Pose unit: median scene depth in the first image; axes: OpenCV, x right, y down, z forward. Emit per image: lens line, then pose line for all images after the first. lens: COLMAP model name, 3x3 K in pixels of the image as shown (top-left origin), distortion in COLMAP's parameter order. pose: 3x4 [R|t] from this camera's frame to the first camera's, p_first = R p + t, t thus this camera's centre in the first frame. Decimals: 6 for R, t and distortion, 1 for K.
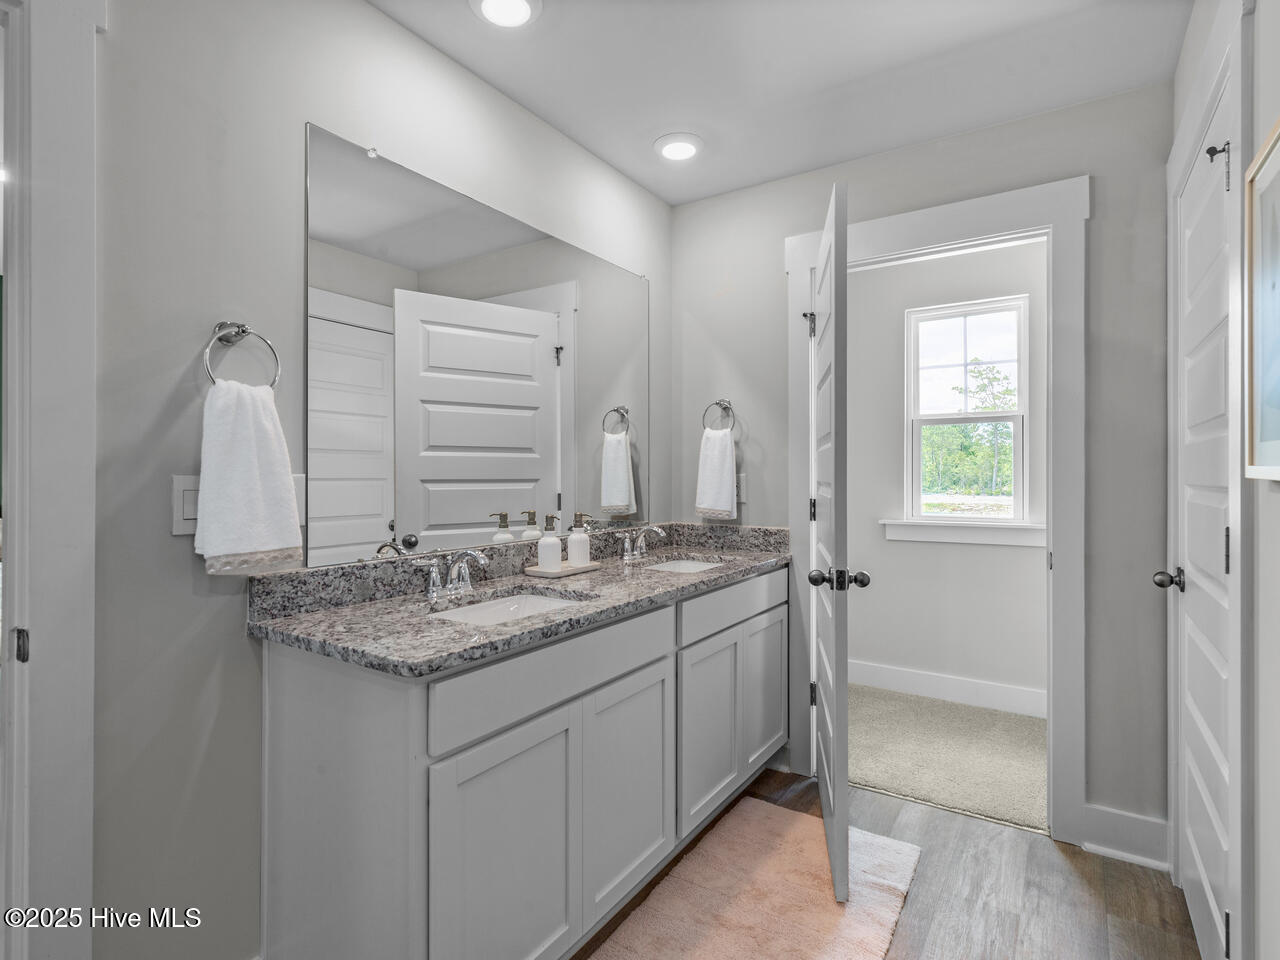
lens RADIAL K [[650.7, 0, 640.9], [0, 650.7, 471.1], [0, 0, 1]] dist [0.005709, -0.001987]
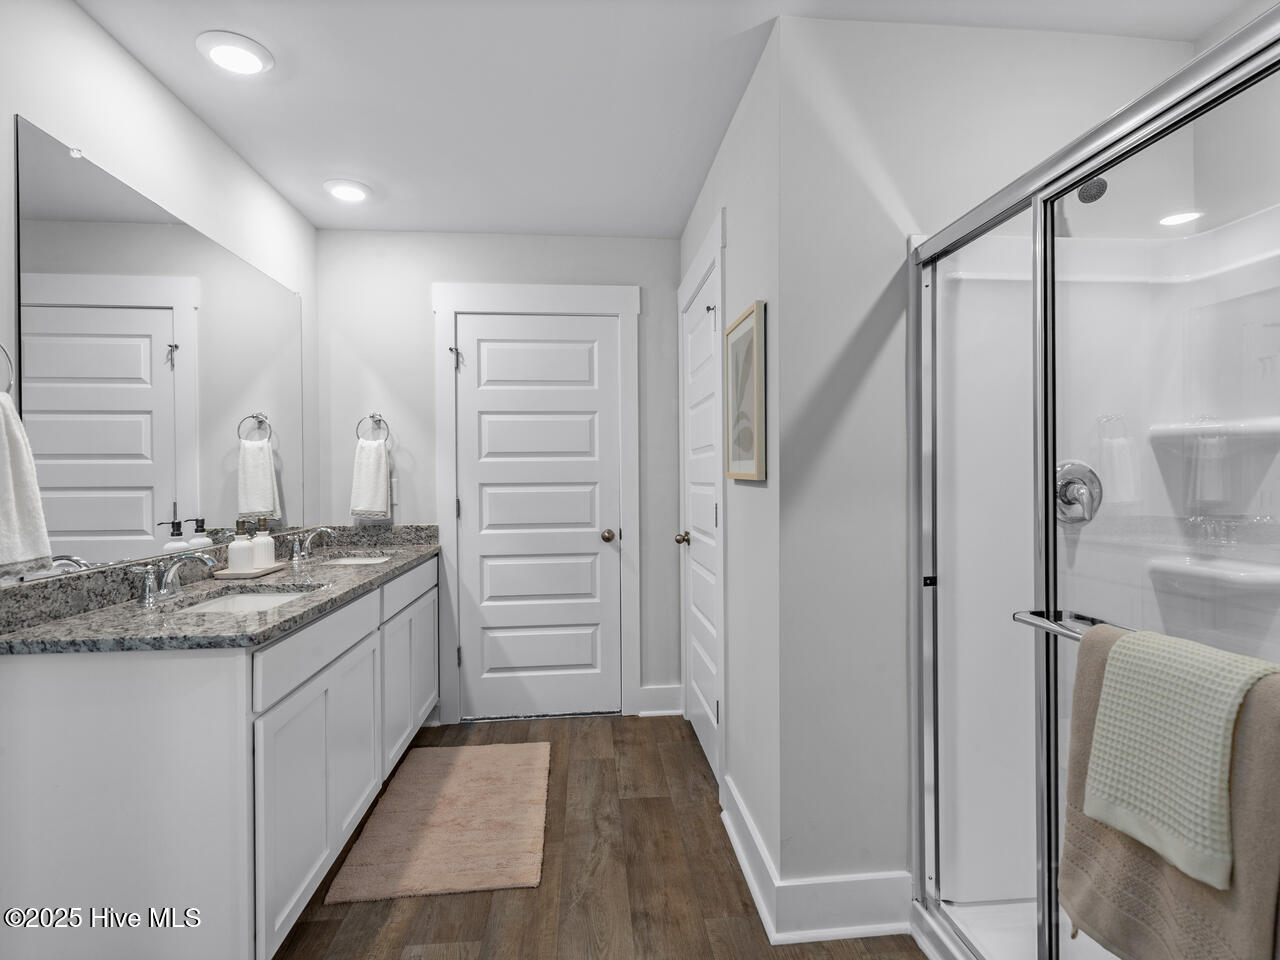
lens RADIAL K [[650.7, 0, 640.1], [0, 650.7, 474.1], [0, 0, 1]] dist [0.005709, -0.001987]
pose [[0.783881, -0.005656, 0.620885, -0.327733], [0.007246, 0.999974, -0.000039, -0.002220], [-0.620869, 0.004529, 0.783902, -0.259033]]
